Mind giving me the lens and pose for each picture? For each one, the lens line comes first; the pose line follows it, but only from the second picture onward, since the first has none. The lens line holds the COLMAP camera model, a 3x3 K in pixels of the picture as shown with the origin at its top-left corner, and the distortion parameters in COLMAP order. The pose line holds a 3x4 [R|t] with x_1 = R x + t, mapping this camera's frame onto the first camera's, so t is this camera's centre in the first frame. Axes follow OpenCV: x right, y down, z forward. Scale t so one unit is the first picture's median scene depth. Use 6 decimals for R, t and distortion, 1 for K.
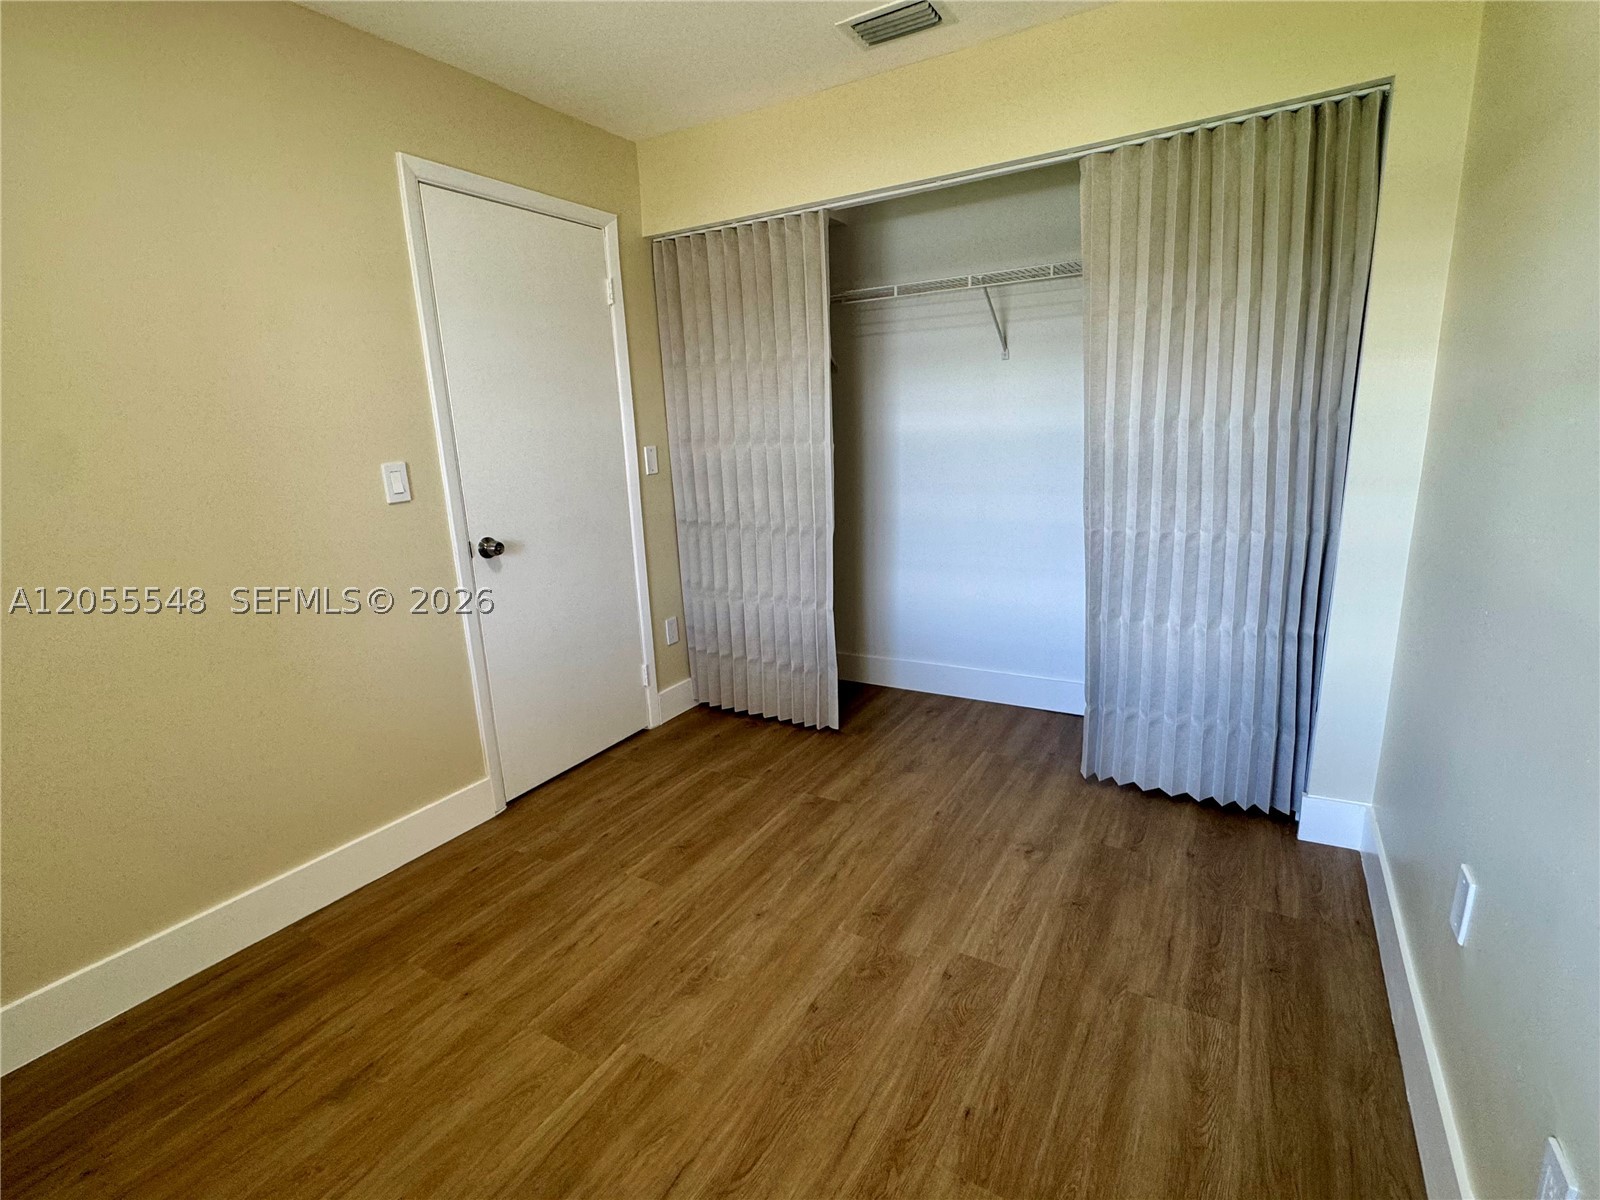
lens RADIAL K [[760.1, 0, 798.9], [0, 760.1, 600.4], [0, 0, 1]] dist [-0.010177, 0.006065]
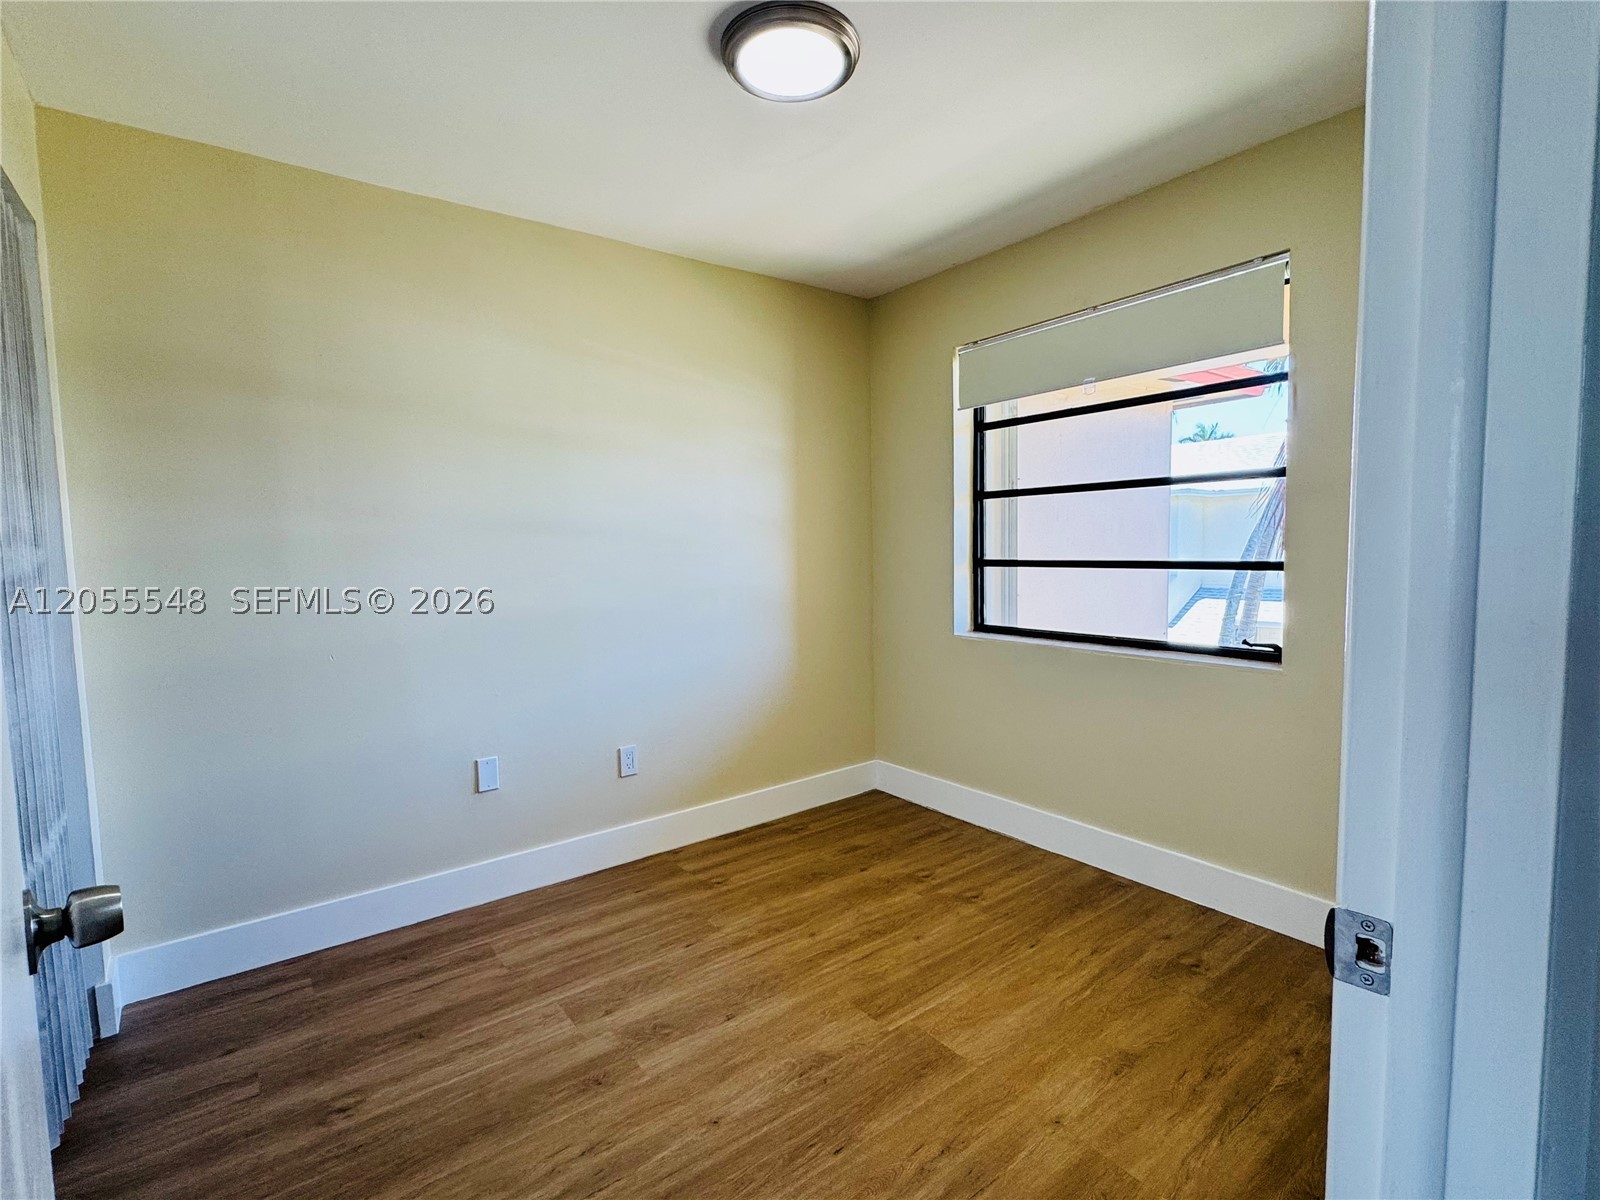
lens RADIAL K [[760.1, 0, 801.8], [0, 760.1, 606.0], [0, 0, 1]] dist [-0.010177, 0.006065]
pose [[-0.925568, 0.030339, 0.377363, -0.528717], [0.144127, 0.949961, 0.277131, -0.360535], [-0.350072, 0.310892, -0.883626, 1.749347]]
